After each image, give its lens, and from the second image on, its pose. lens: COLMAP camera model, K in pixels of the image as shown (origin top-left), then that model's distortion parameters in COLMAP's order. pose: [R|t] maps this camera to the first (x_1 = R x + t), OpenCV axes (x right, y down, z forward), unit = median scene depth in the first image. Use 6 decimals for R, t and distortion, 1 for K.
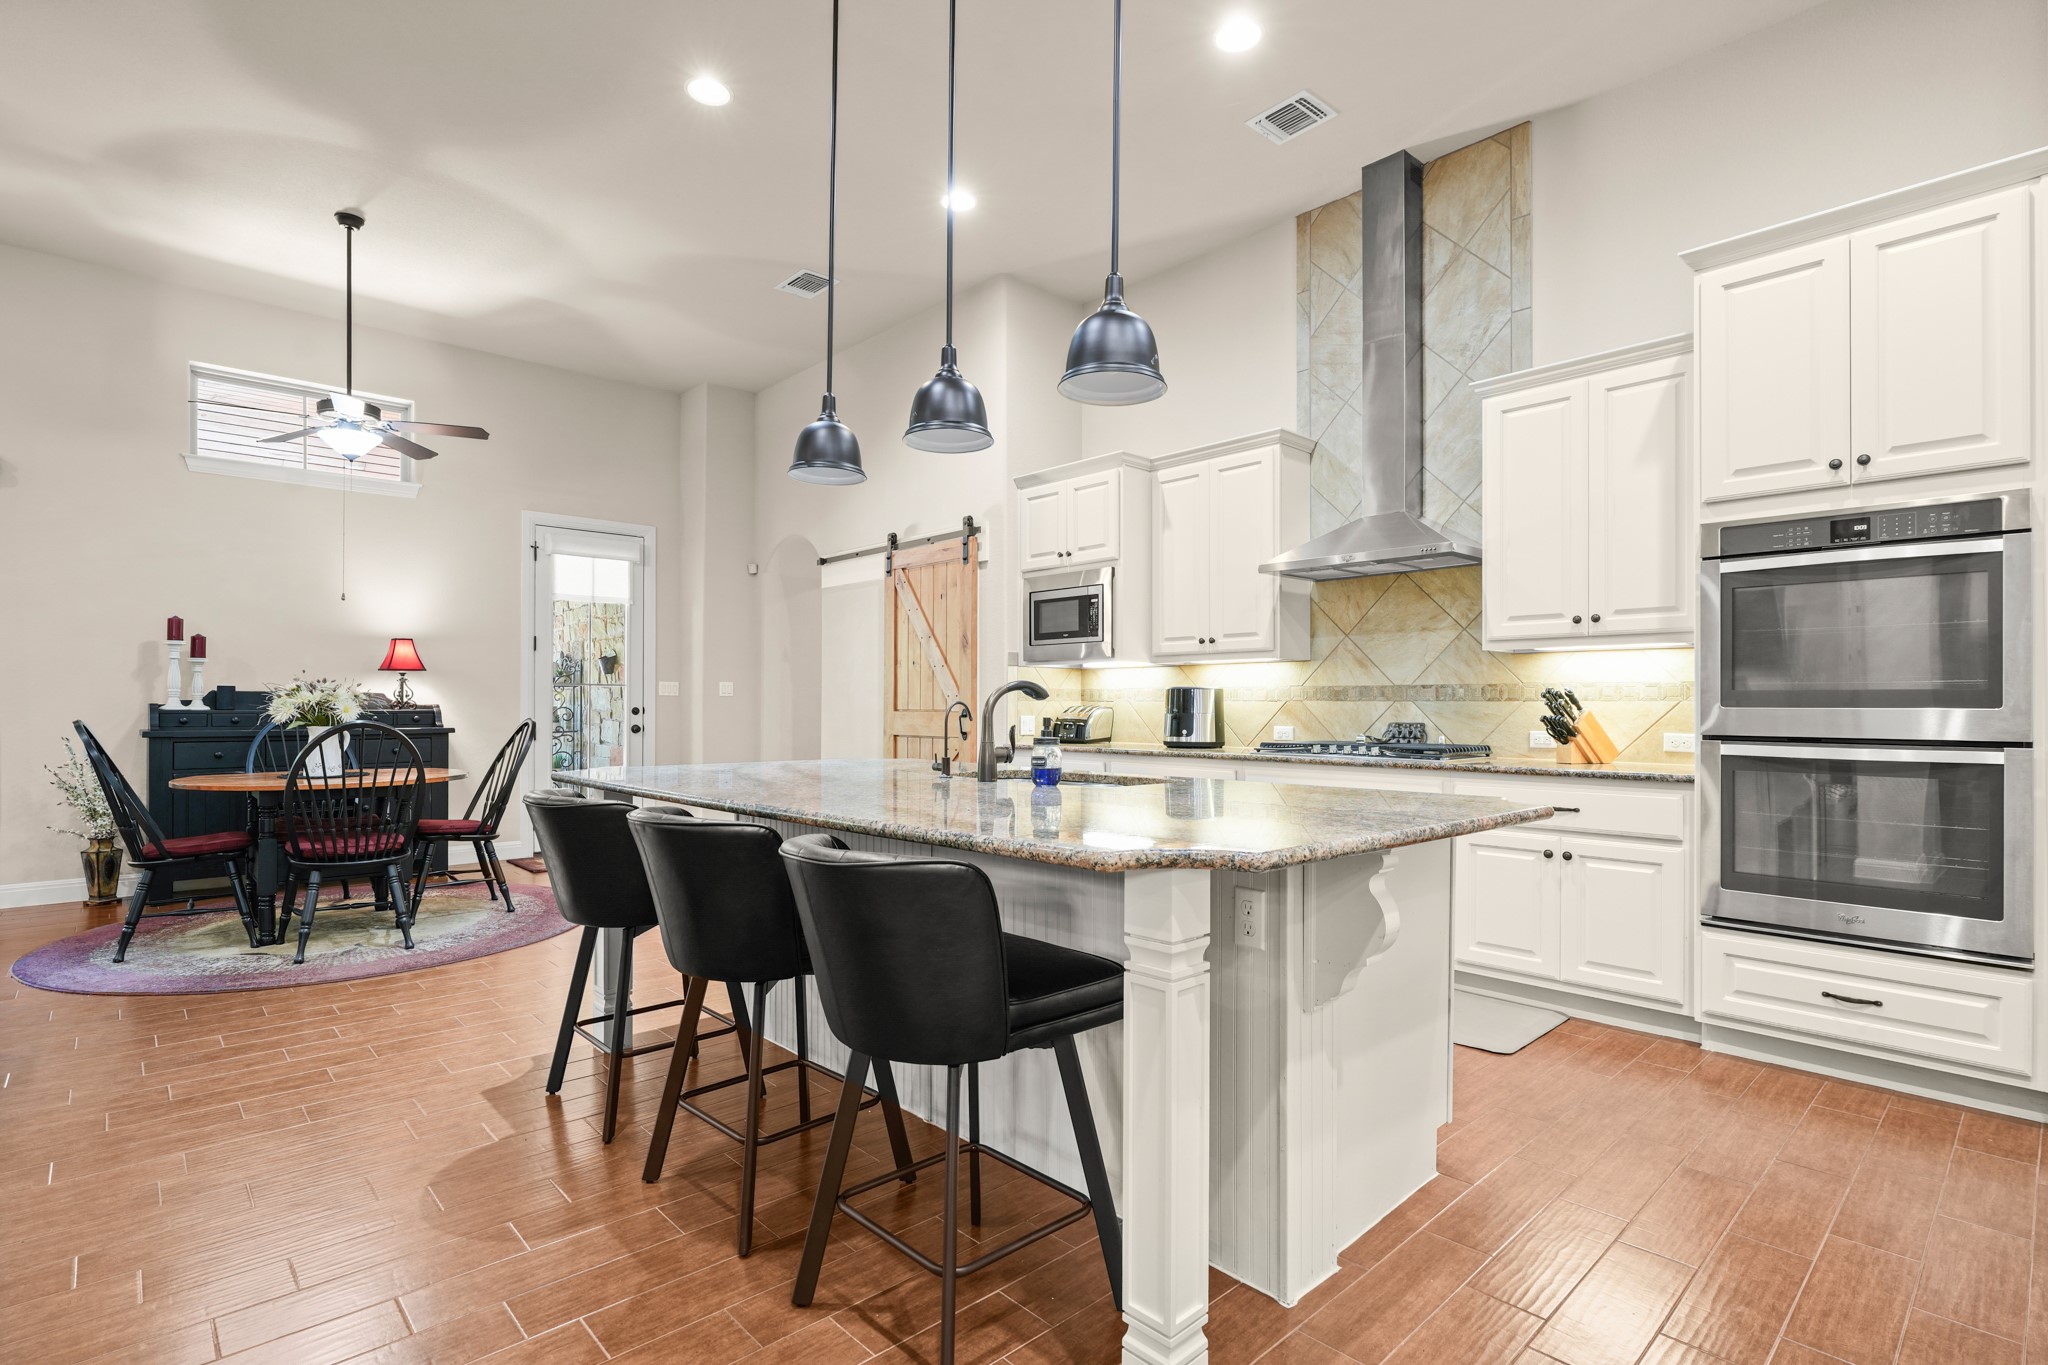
lens RADIAL K [[993.5, 0, 1019.7], [0, 993.5, 705.5], [0, 0, 1]] dist [-0.018960, 0.010414]
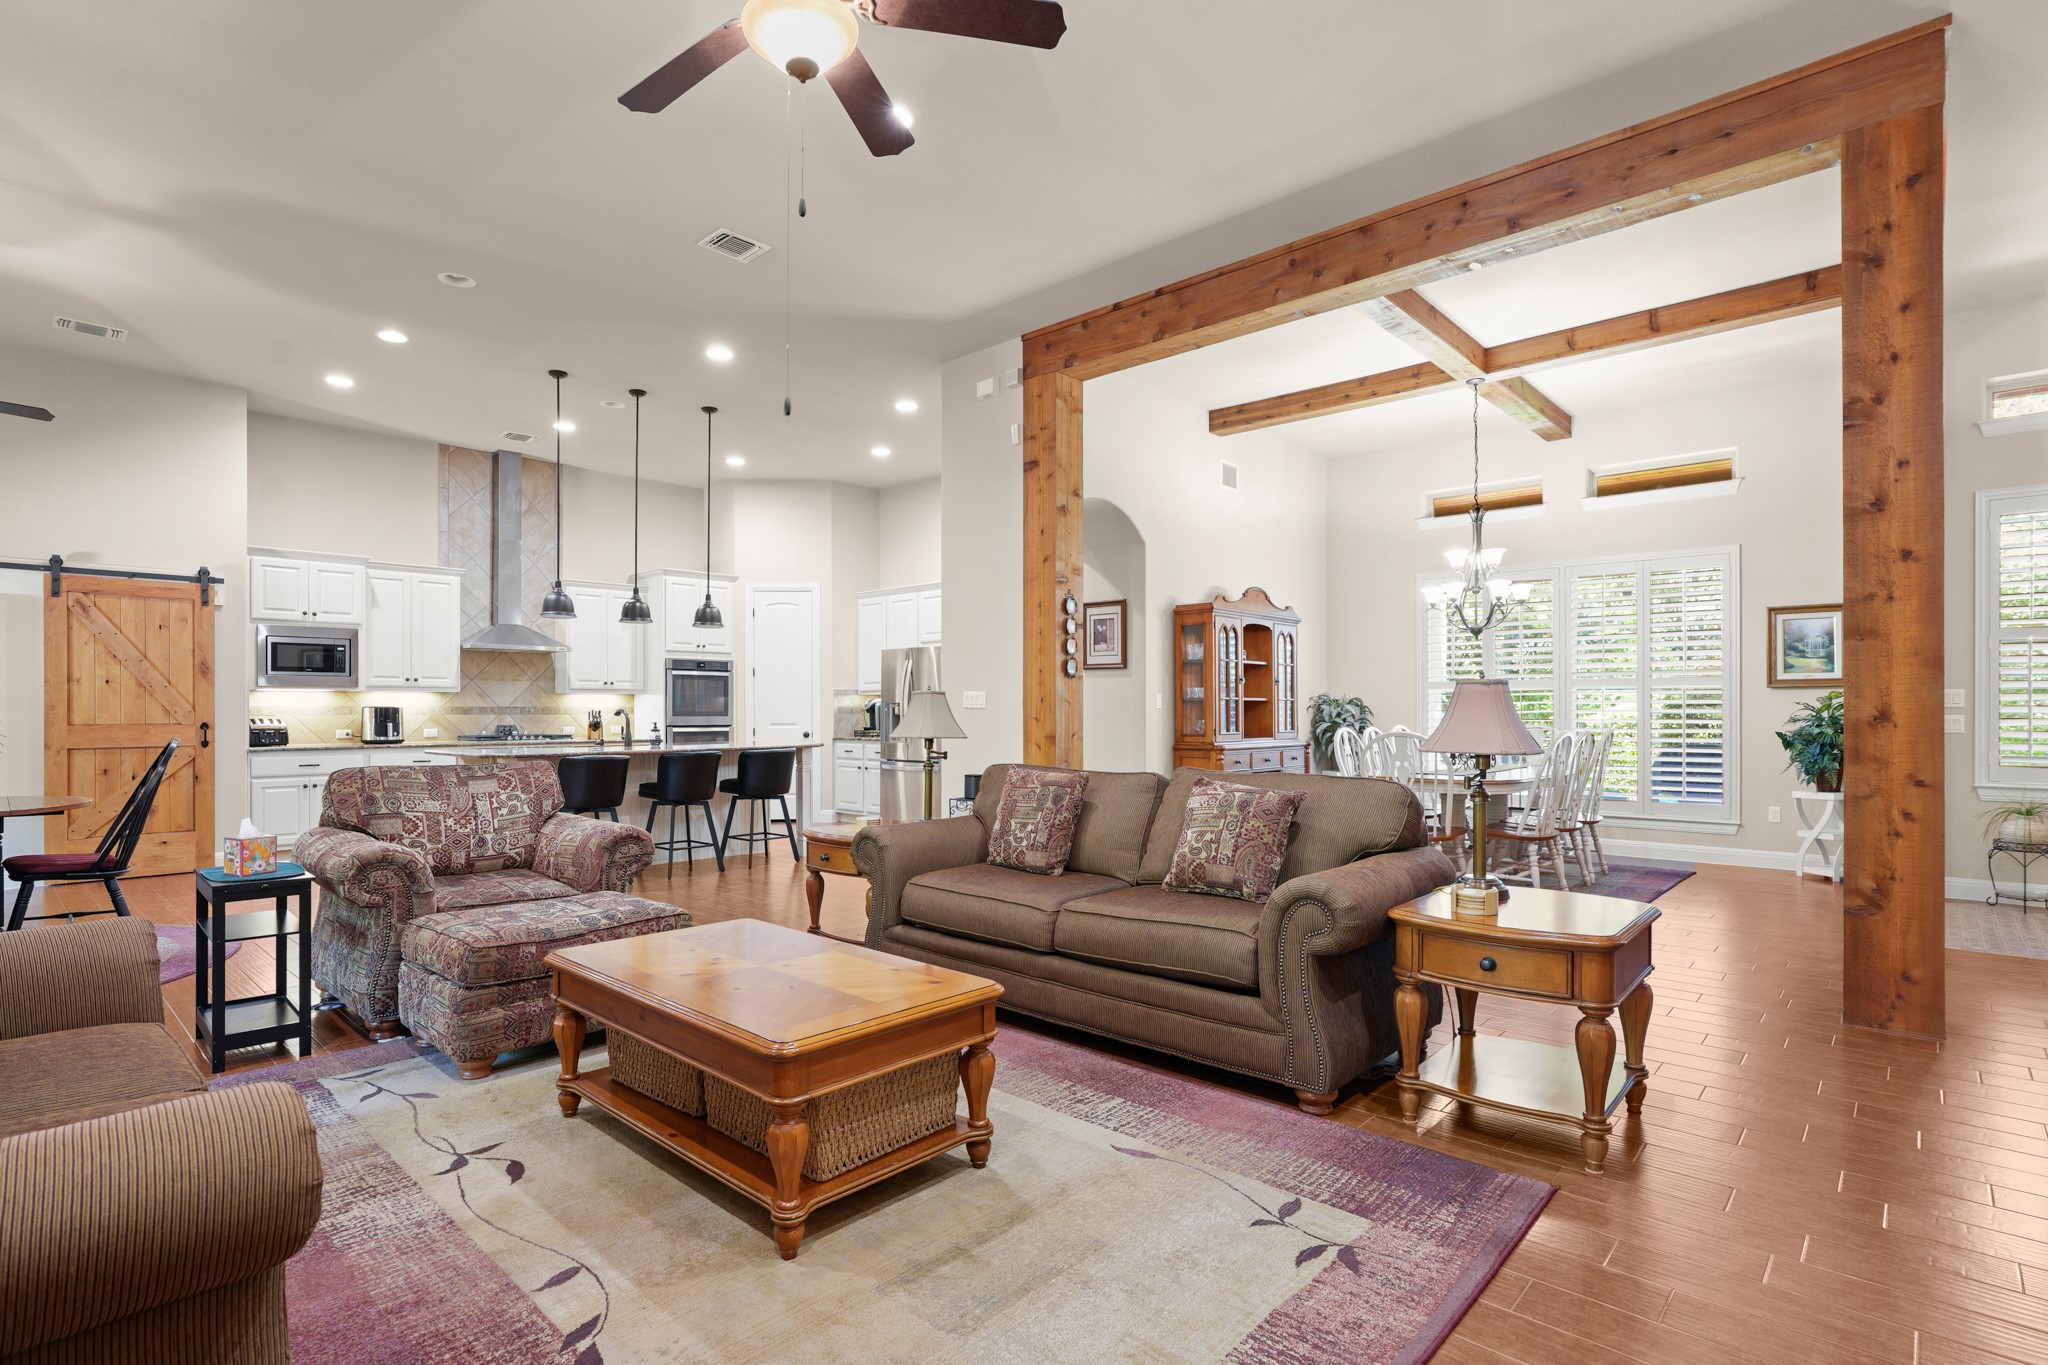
lens RADIAL K [[993.5, 0, 1019.7], [0, 993.5, 705.5], [0, 0, 1]] dist [-0.018960, 0.010414]
pose [[-0.072380, 0.001479, 0.997376, -1.698358], [0.000179, 0.999999, -0.001469, -0.019354], [-0.997377, 0.000072, -0.072380, 0.084741]]
